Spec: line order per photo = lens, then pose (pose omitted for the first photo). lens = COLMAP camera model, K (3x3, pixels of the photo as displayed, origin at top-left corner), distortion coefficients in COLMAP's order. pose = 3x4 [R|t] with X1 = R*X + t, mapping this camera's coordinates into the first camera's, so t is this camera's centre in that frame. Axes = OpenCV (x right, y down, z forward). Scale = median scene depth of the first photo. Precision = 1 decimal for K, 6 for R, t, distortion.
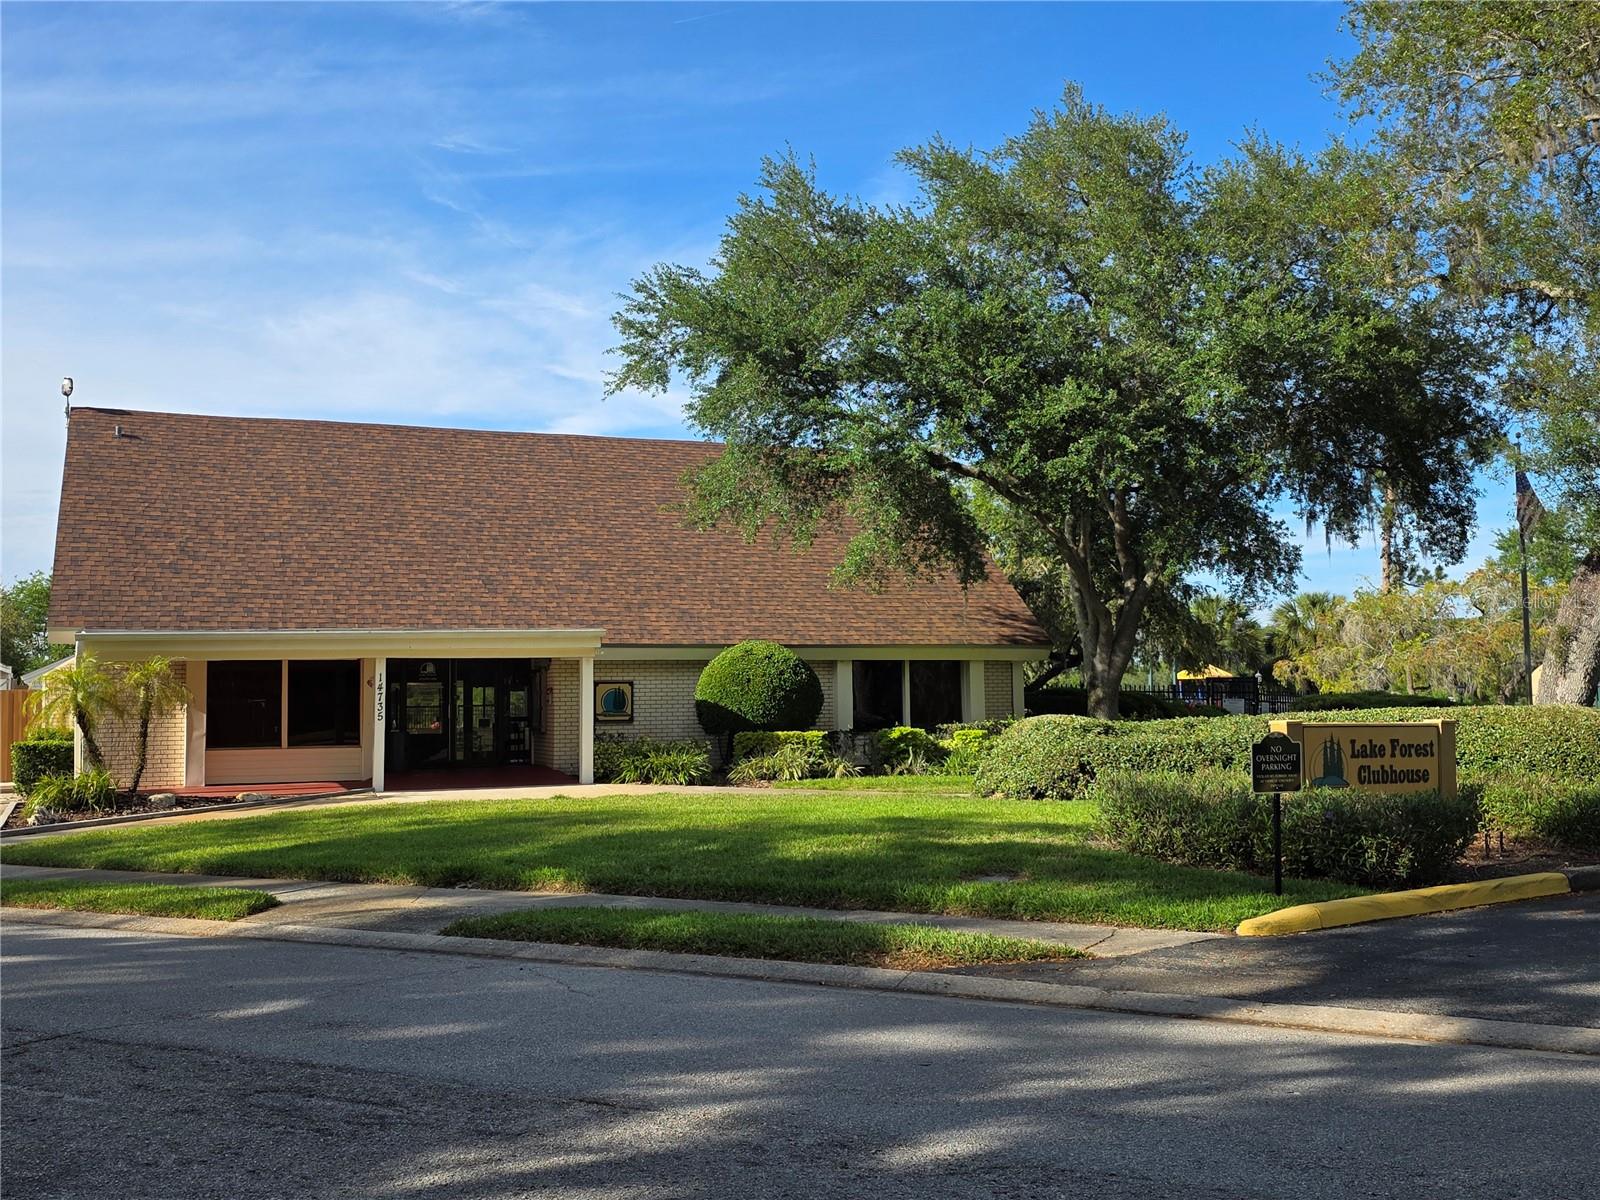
lens RADIAL K [[1626.8, 0, 798.6], [0, 1626.8, 600.2], [0, 0, 1]] dist [0.088189, 0.000000]
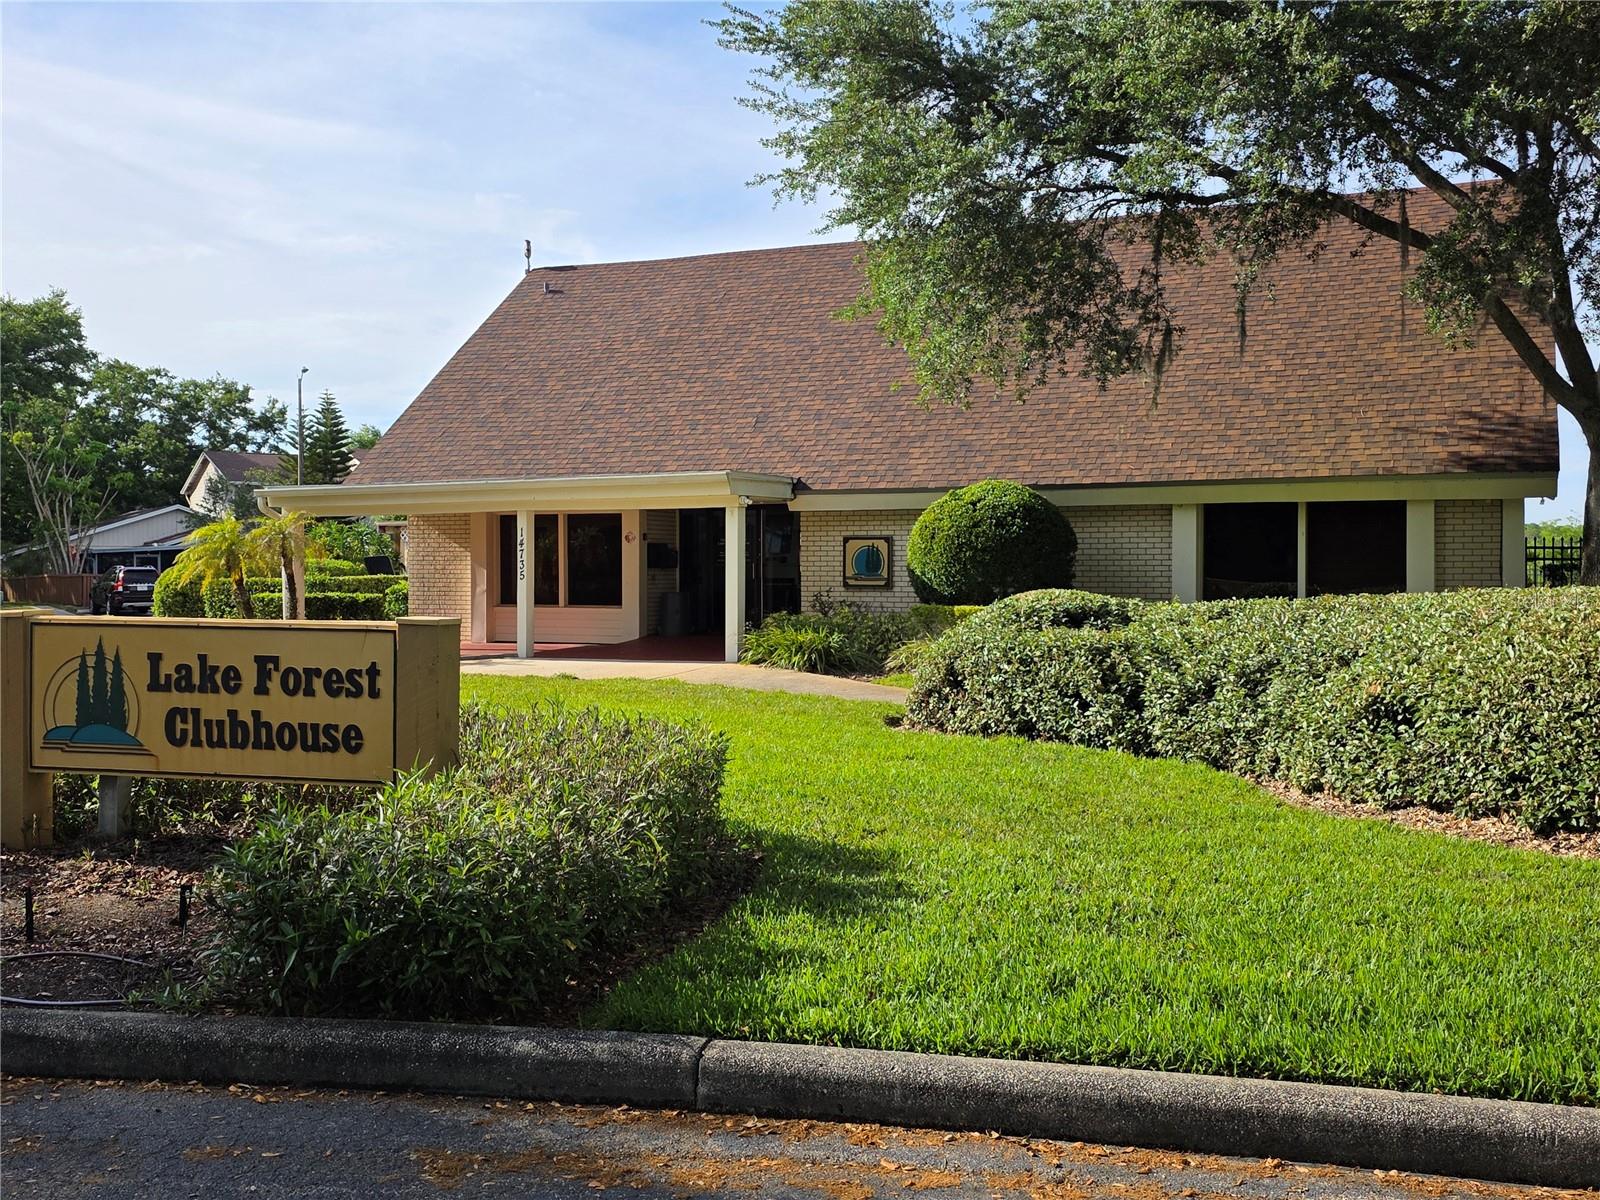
lens RADIAL K [[1626.8, 0, 799.9], [0, 1626.8, 597.1], [0, 0, 1]] dist [0.088189, 0.000000]
pose [[0.682471, 0.024792, -0.730492, 0.495299], [0.038983, 0.996767, 0.070249, 0.025269], [0.729872, -0.076420, 0.679299, 0.490525]]
